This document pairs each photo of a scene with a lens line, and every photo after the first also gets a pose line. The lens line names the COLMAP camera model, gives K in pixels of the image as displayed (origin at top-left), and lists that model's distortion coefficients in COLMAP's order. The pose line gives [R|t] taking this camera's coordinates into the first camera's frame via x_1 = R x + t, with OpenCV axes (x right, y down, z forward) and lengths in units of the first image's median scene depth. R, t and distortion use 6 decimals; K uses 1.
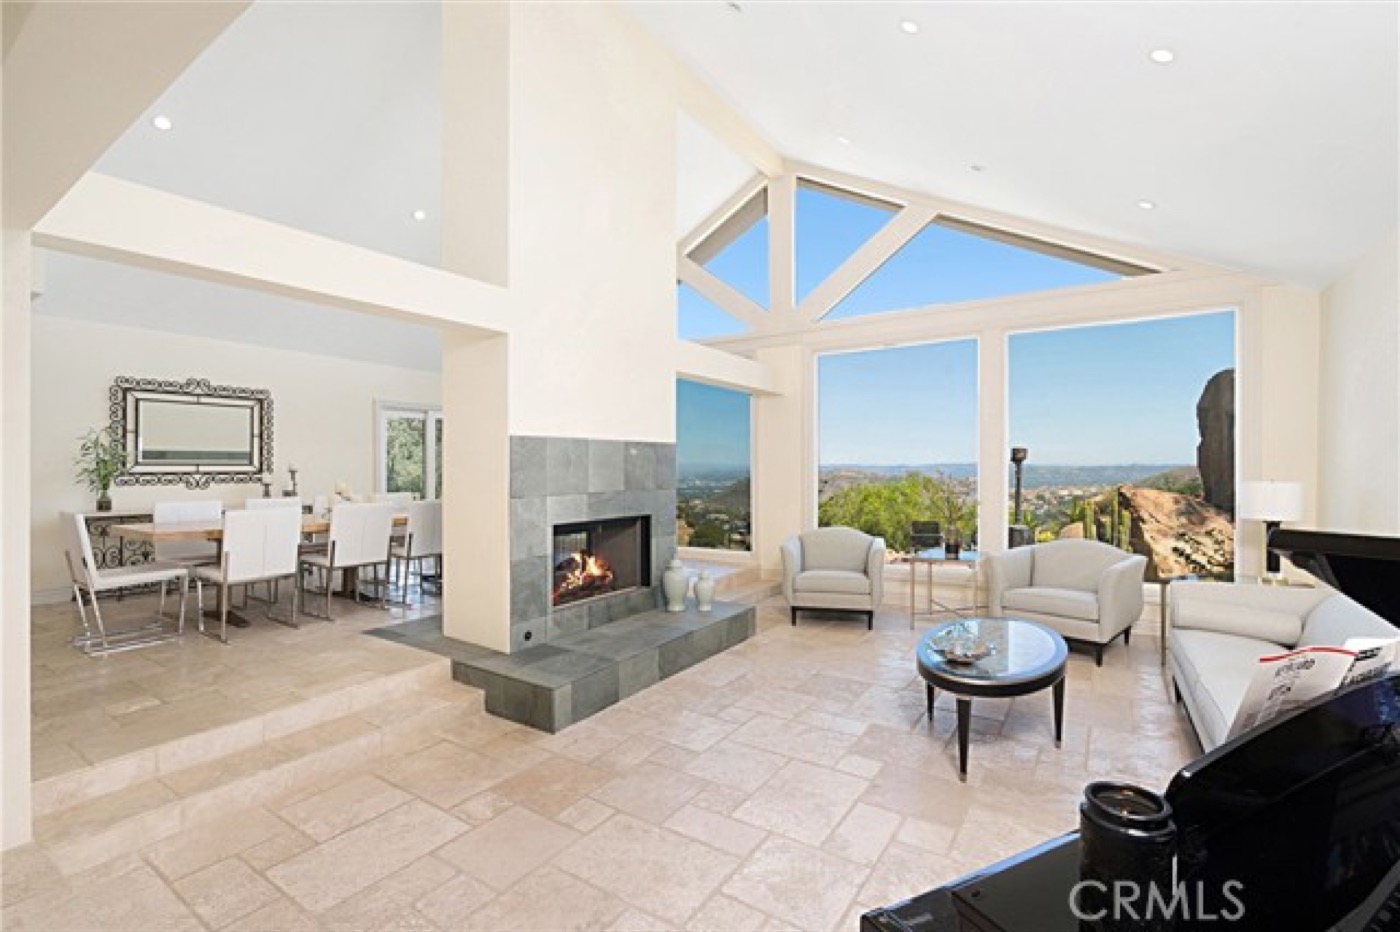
lens RADIAL K [[602.8, 0, 713.4], [0, 602.8, 475.2], [0, 0, 1]] dist [-0.017362, -0.000546]
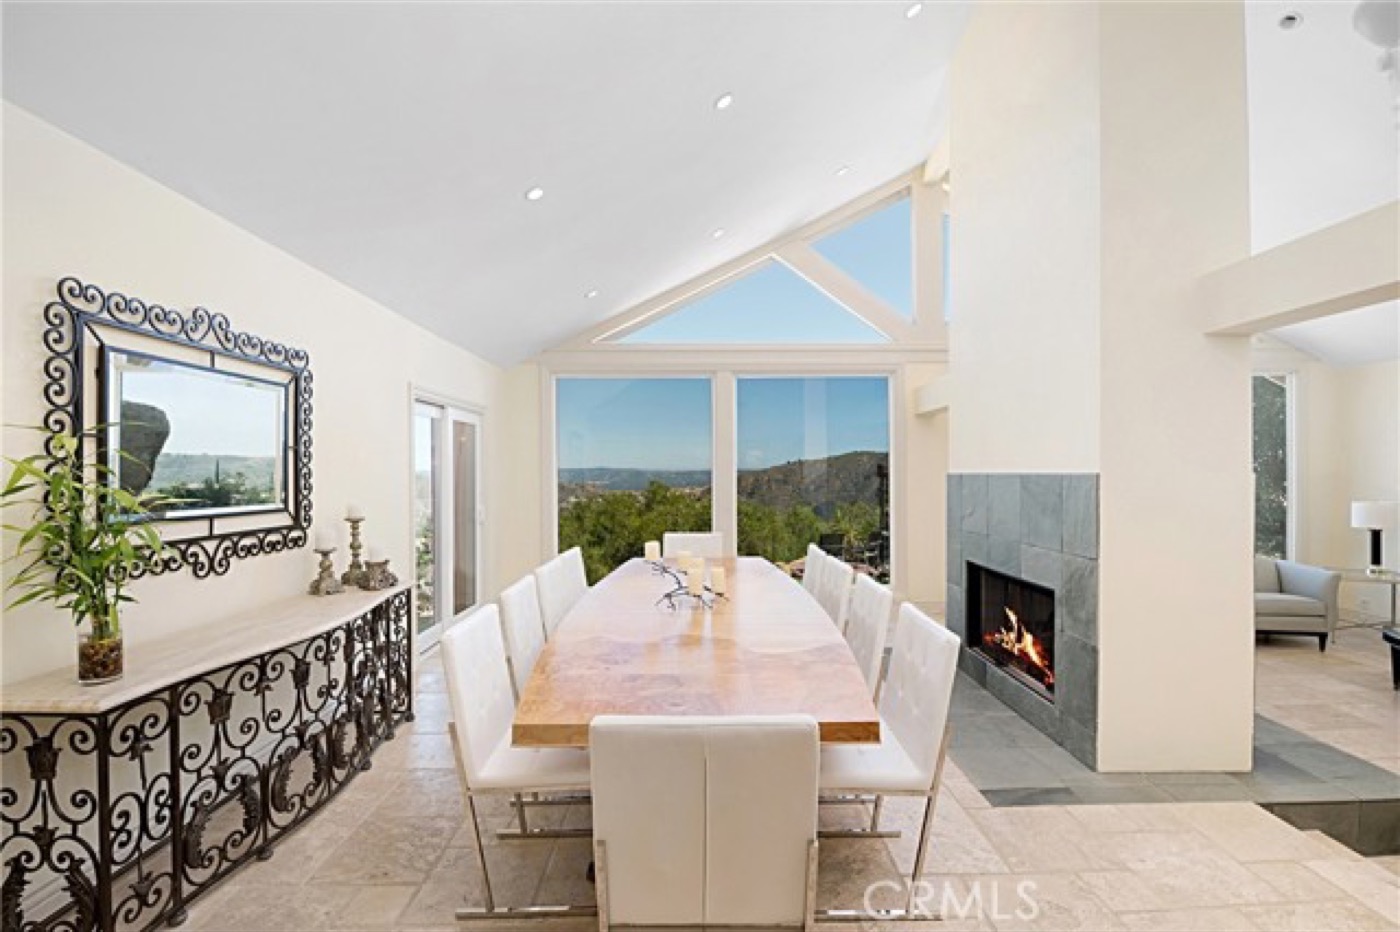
lens RADIAL K [[602.8, 0, 713.4], [0, 602.8, 475.2], [0, 0, 1]] dist [-0.017362, -0.000546]
pose [[0.840077, -0.004663, 0.542447, -0.944612], [0.010066, 0.999925, -0.006993, -0.048424], [-0.542374, 0.011336, 0.840061, 0.545621]]
